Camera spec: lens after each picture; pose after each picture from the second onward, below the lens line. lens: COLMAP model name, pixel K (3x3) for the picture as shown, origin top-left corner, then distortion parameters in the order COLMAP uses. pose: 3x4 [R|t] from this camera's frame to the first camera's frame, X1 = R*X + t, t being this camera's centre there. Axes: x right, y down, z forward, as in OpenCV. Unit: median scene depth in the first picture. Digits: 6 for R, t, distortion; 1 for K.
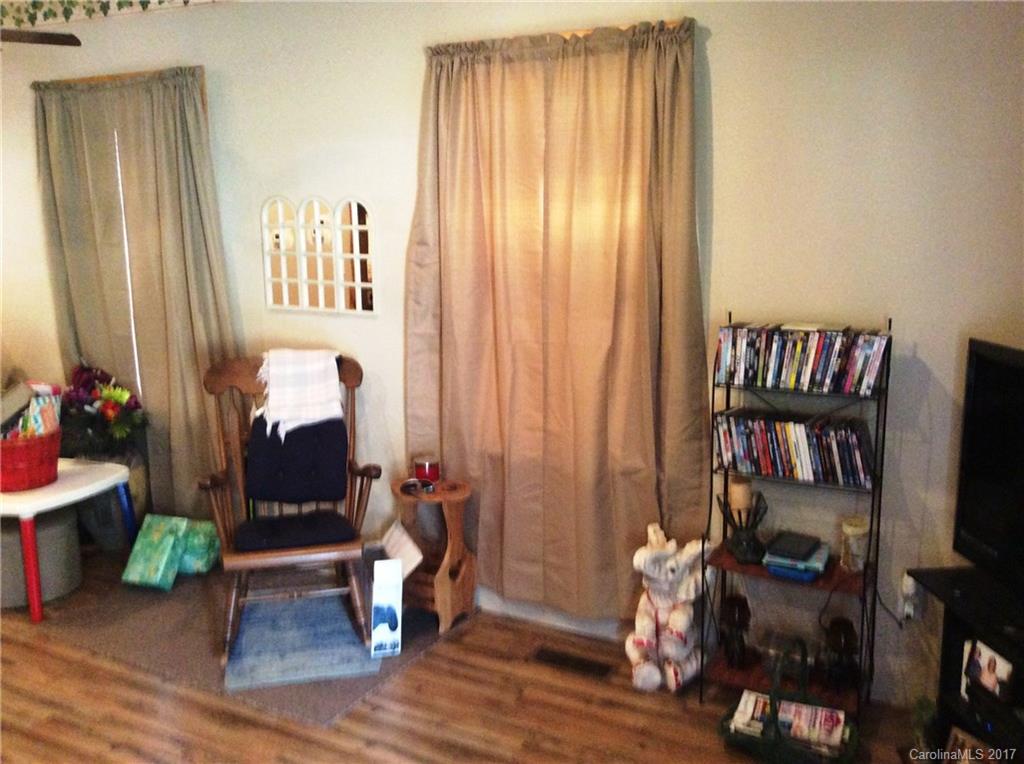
lens RADIAL K [[934.7, 0, 514.6], [0, 934.7, 379.8], [0, 0, 1]] dist [0.092058, 0.000000]
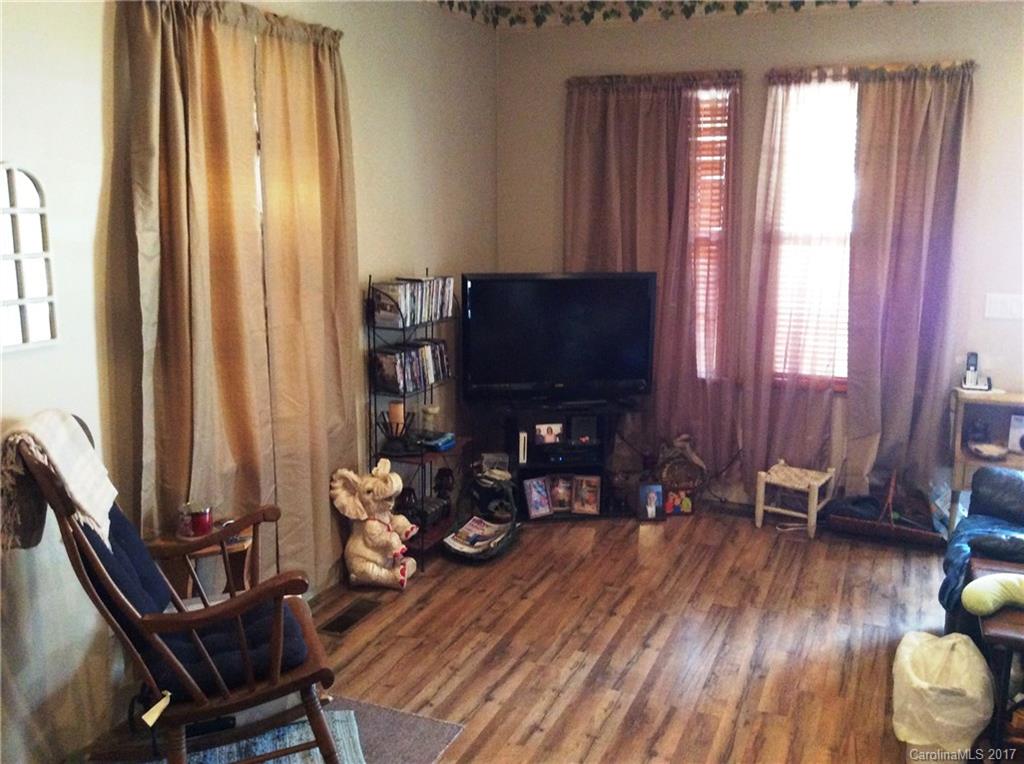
lens RADIAL K [[934.7, 0, 513.7], [0, 934.7, 381.8], [0, 0, 1]] dist [0.092058, 0.000000]
pose [[-0.108725, -0.178185, 0.977972, -1.102741], [0.173630, 0.965277, 0.195175, -0.153127], [-0.978791, 0.191025, -0.074011, 0.973908]]
